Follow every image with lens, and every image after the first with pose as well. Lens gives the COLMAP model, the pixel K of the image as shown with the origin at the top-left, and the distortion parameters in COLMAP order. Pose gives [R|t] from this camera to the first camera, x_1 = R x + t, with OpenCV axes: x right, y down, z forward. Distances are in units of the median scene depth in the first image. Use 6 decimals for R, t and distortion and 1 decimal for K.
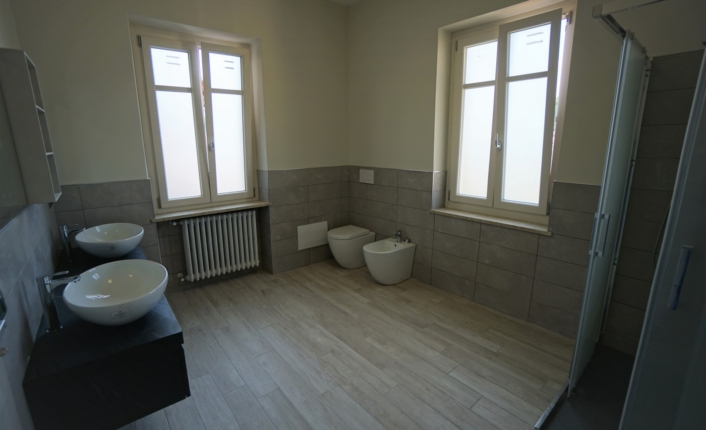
lens RADIAL K [[320.9, 0, 348.0], [0, 320.9, 212.8], [0, 0, 1]] dist [-0.071998, 0.026486]
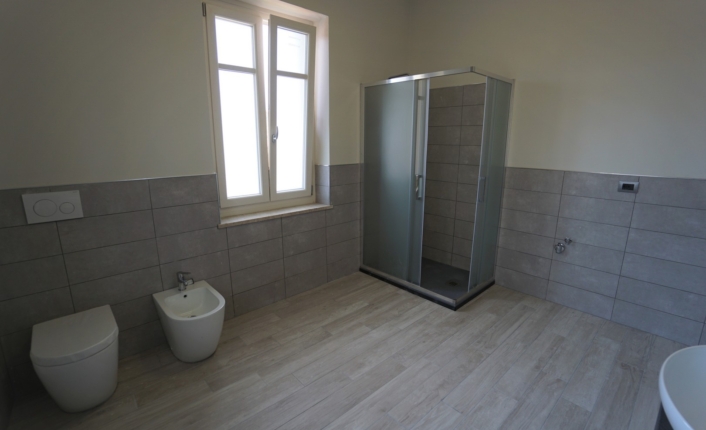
lens RADIAL K [[320.9, 0, 348.0], [0, 320.9, 212.8], [0, 0, 1]] dist [-0.071998, 0.026486]
pose [[-0.041944, -0.211922, 0.976386, -0.587684], [0.212915, 0.952903, 0.215971, -0.163357], [-0.976170, 0.216946, 0.005153, 0.858817]]
